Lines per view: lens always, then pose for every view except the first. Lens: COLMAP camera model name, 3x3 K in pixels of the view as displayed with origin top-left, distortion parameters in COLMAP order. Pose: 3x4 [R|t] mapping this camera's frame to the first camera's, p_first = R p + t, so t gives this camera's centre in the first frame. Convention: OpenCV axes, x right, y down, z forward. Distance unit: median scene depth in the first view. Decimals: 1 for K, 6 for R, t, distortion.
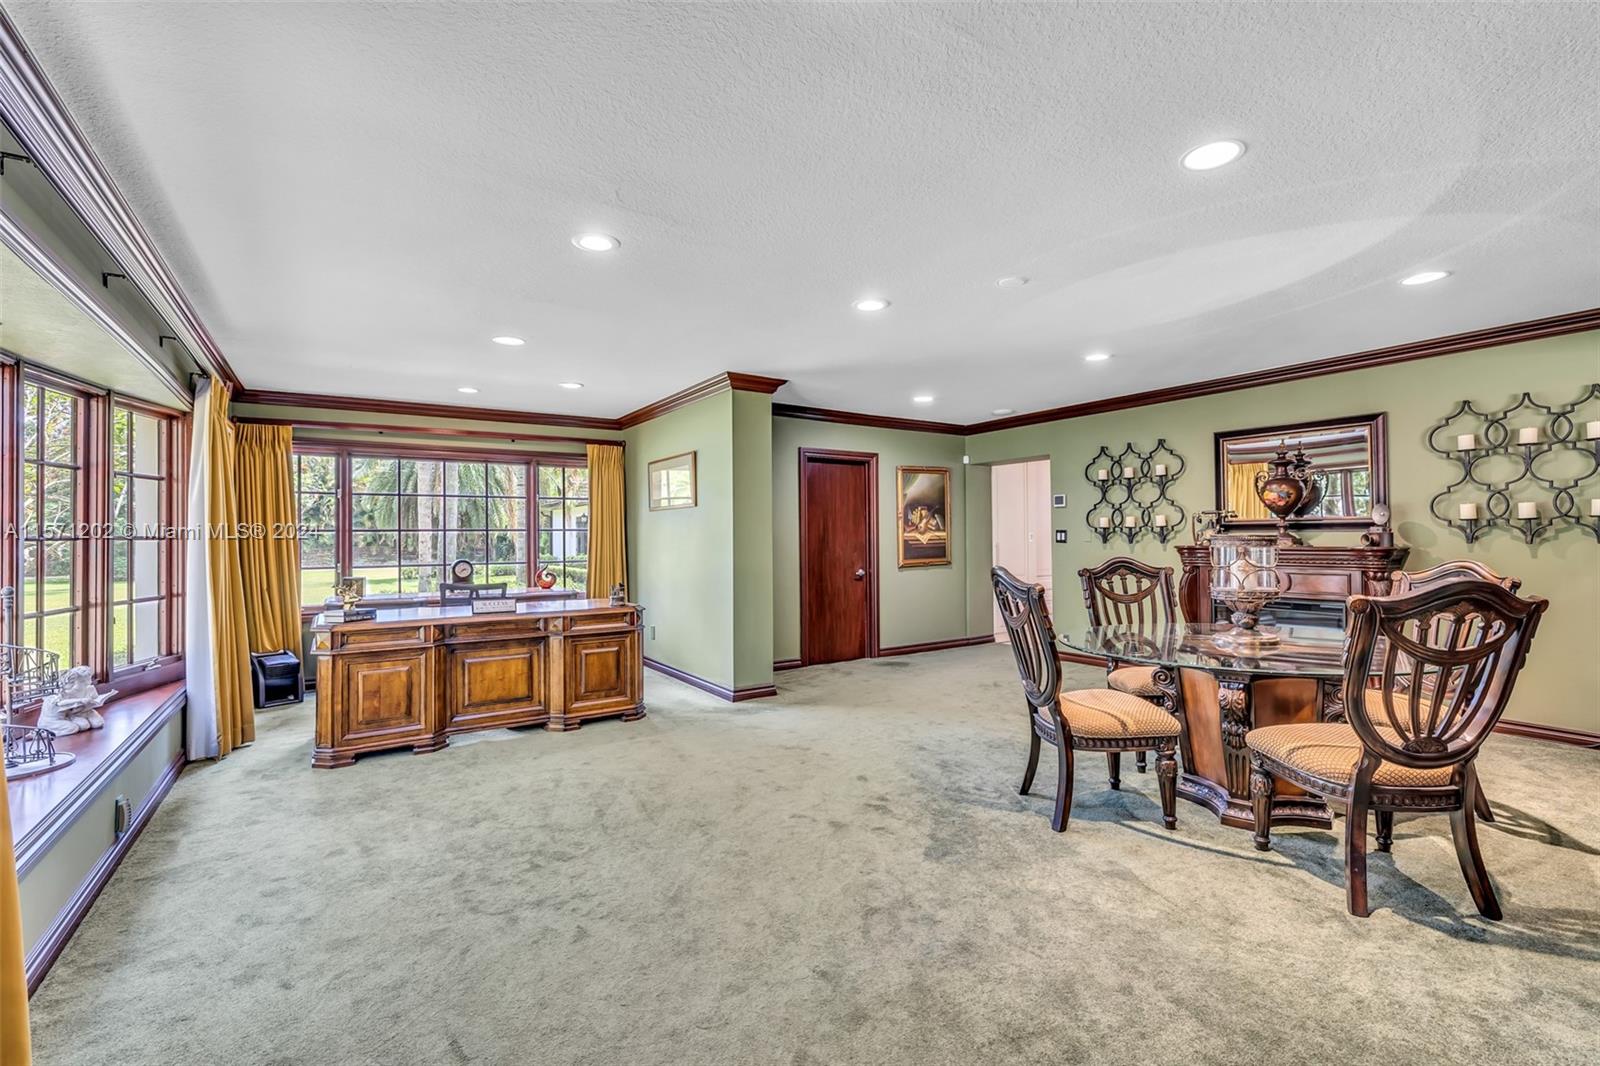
lens RADIAL K [[700.1, 0, 803.5], [0, 700.1, 532.8], [0, 0, 1]] dist [0.001083, -0.000059]
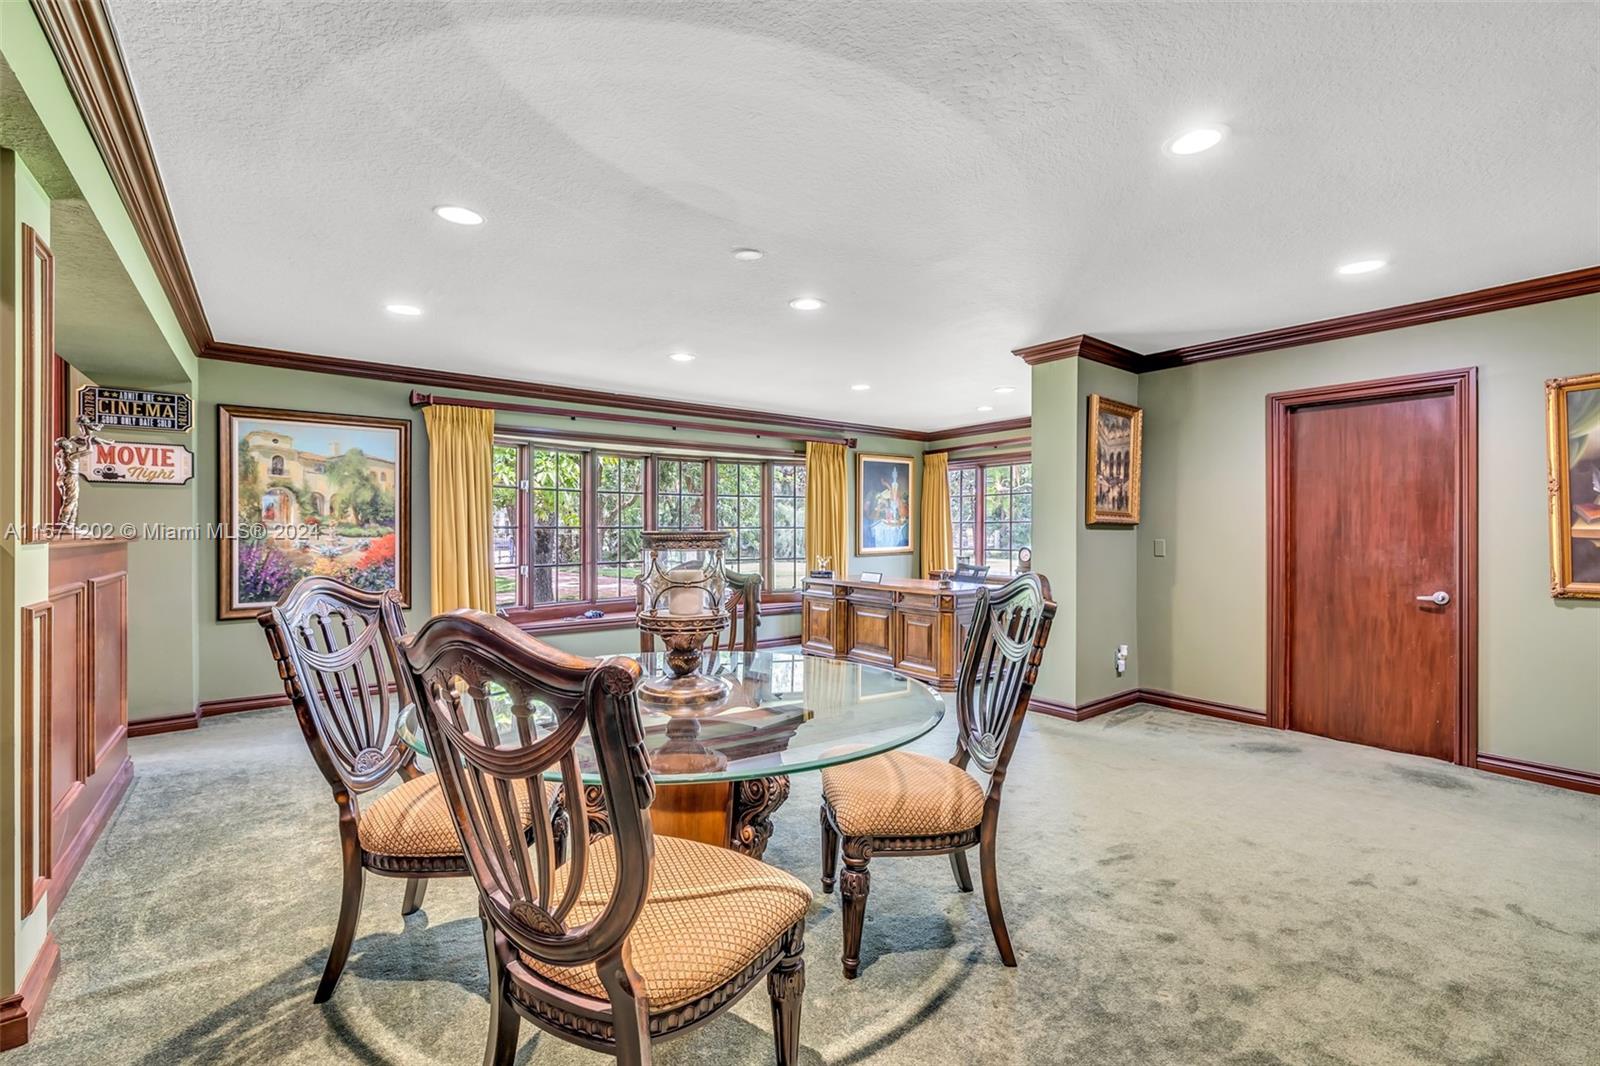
lens RADIAL K [[700.1, 0, 802.4], [0, 700.1, 529.6], [0, 0, 1]] dist [0.001083, -0.000059]
pose [[0.051144, 0.008687, -0.998654, 0.626372], [0.010240, 0.999905, 0.009222, -0.004802], [0.998639, -0.010698, 0.051050, 0.523849]]
